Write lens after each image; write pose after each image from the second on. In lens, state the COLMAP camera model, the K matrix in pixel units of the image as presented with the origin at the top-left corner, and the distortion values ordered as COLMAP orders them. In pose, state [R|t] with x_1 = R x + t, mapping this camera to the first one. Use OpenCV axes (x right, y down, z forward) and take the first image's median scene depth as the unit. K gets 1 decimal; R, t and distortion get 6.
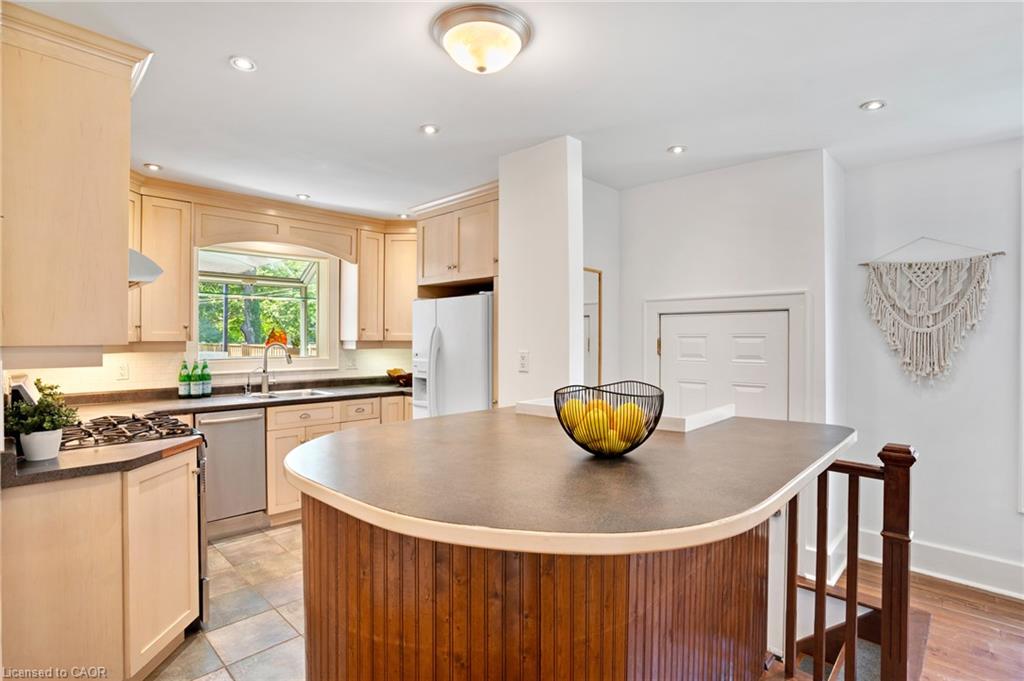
lens RADIAL K [[504.1, 0, 512.0], [0, 504.1, 340.5], [0, 0, 1]] dist [-0.082767, 0.041530]
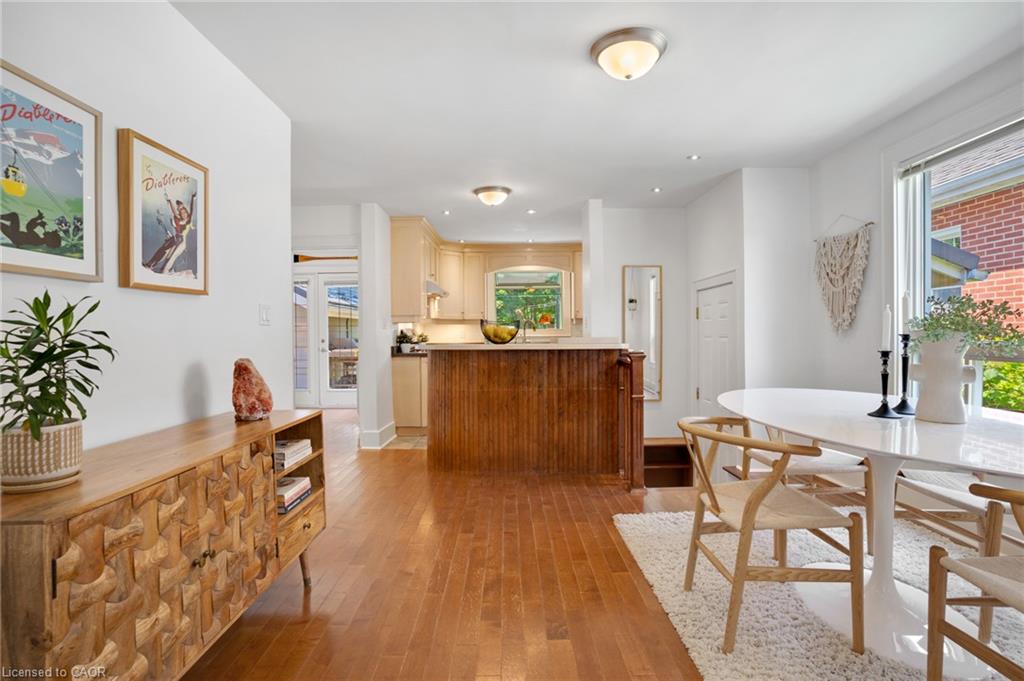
lens RADIAL K [[504.1, 0, 512.0], [0, 504.1, 340.5], [0, 0, 1]] dist [-0.082767, 0.041530]
pose [[0.691918, 0.000218, -0.721976, 0.860948], [0.007467, 0.999944, 0.007458, 0.068768], [0.721938, -0.010552, 0.691877, -0.349019]]
